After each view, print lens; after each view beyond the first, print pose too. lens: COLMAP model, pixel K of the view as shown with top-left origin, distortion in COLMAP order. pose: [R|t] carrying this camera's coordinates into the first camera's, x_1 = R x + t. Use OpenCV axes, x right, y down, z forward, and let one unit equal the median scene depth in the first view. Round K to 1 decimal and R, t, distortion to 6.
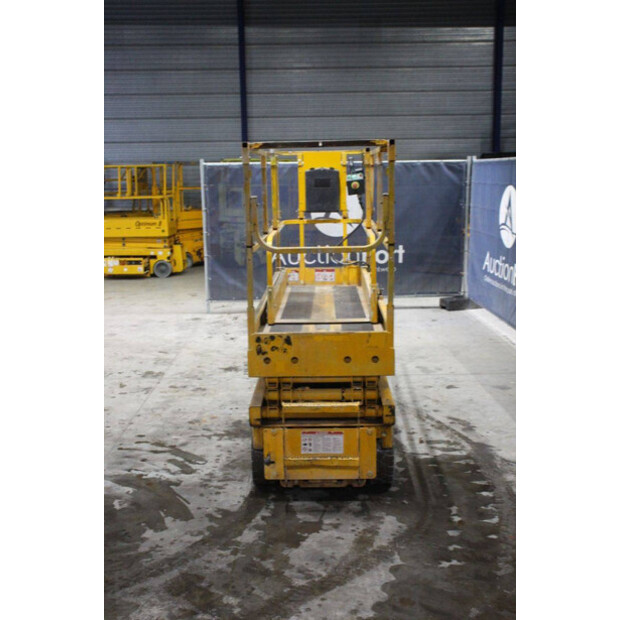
lens RADIAL K [[750.7, 0, 310.0], [0, 750.7, 310.0], [0, 0, 1]] dist [-0.018428, 0.158137]
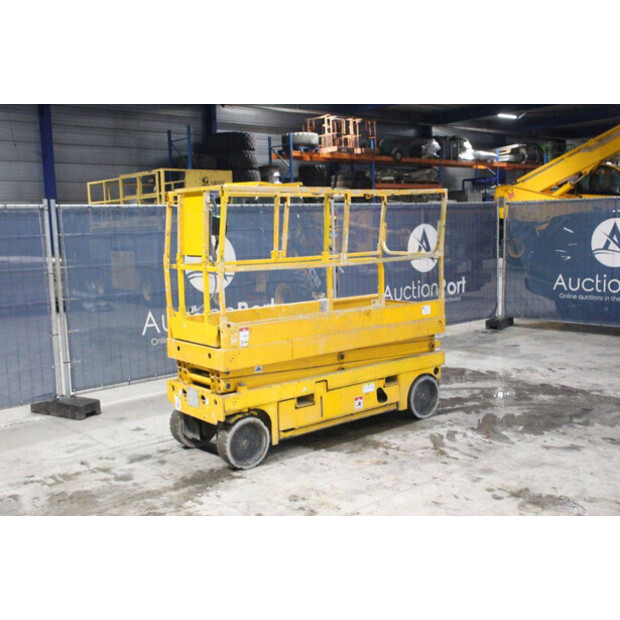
lens RADIAL K [[713.9, 0, 310.0], [0, 713.9, 310.0], [0, 0, 1]] dist [-0.070516, 0.246436]
pose [[-0.650111, -0.058342, 0.757596, -1.004822], [0.173739, 0.959221, 0.222958, -0.333221], [-0.739710, 0.276572, -0.613464, 2.047331]]
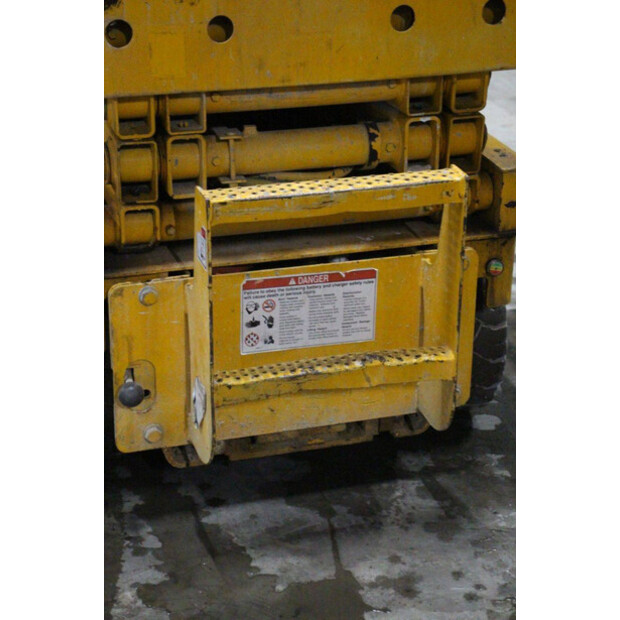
lens RADIAL K [[1454.4, 0, 312.6], [0, 1454.4, 309.2], [0, 0, 1]] dist [0.379869, 0.744784]
pose [[0.945091, -0.101305, 0.310708, -0.156151], [0.027552, 0.972056, 0.233128, 0.040114], [-0.325643, -0.211766, 0.921473, 0.454093]]
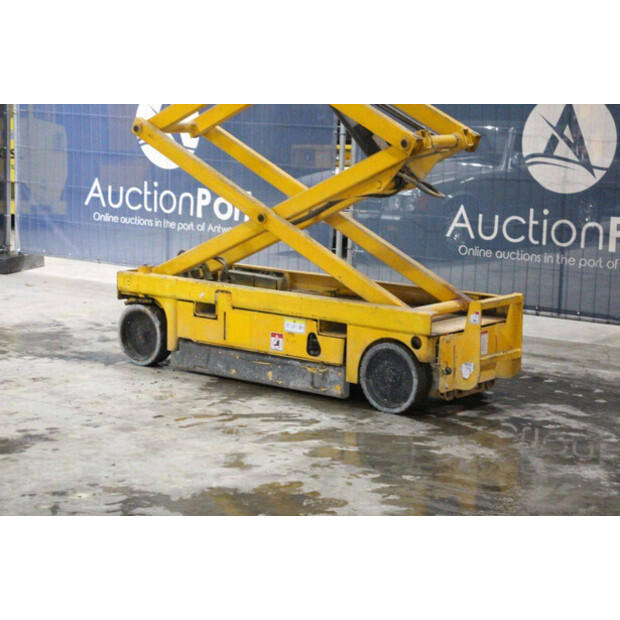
lens RADIAL K [[1454.4, 0, 312.6], [0, 1454.4, 309.2], [0, 0, 1]] dist [0.379869, 0.744784]
pose [[0.612104, -0.098349, 0.784638, -1.519893], [0.116106, 0.992660, 0.033849, 0.043252], [-0.782207, 0.070382, 0.619030, 0.005799]]
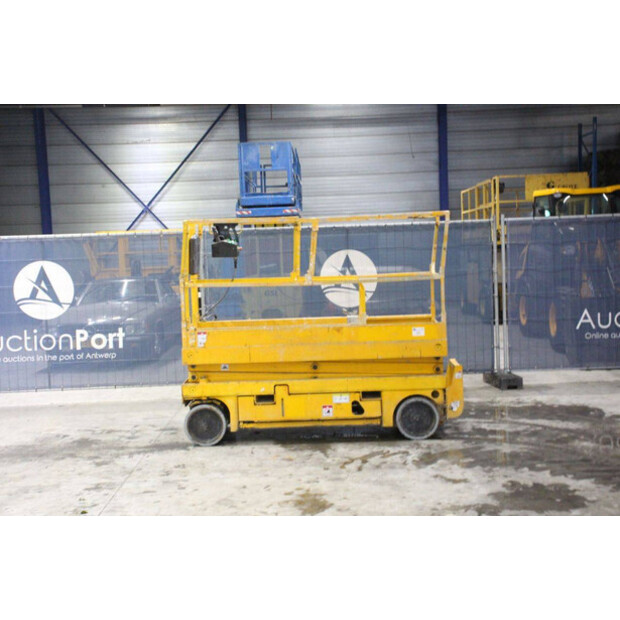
lens RADIAL K [[842.5, 0, 310.0], [0, 842.5, 310.0], [0, 0, 1]] dist [0.032716, 0.095822]
pose [[-0.002512, -0.061516, 0.998103, -1.770005], [0.215242, 0.974678, 0.060614, -0.167900], [-0.976557, 0.214986, 0.010793, 1.187218]]
